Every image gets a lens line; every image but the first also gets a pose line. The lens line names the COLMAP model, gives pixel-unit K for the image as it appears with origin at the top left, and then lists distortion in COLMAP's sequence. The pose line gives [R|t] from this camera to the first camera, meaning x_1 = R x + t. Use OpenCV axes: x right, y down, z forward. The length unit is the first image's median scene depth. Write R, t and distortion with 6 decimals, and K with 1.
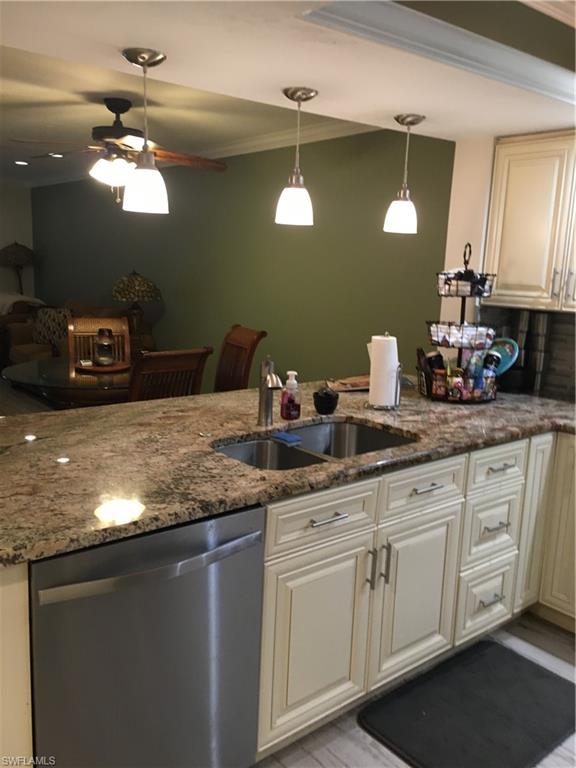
lens RADIAL K [[672.5, 0, 344.9], [0, 672.5, 380.6], [0, 0, 1]] dist [0.013734, -0.010163]
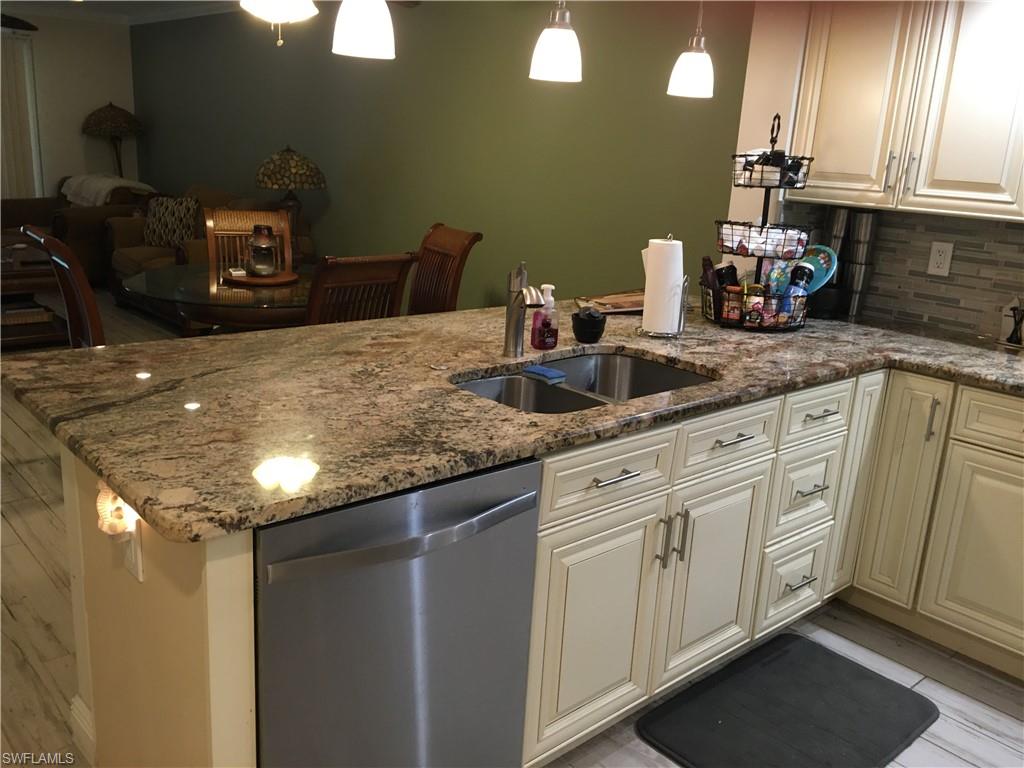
lens RADIAL K [[896.6, 0, 552.4], [0, 896.6, 399.5], [0, 0, 1]] dist [0.013734, -0.010163]
pose [[0.998756, 0.007168, 0.049339, -0.122528], [-0.011996, 0.995087, 0.098274, 0.015520], [-0.048392, -0.098743, 0.993936, 0.000679]]
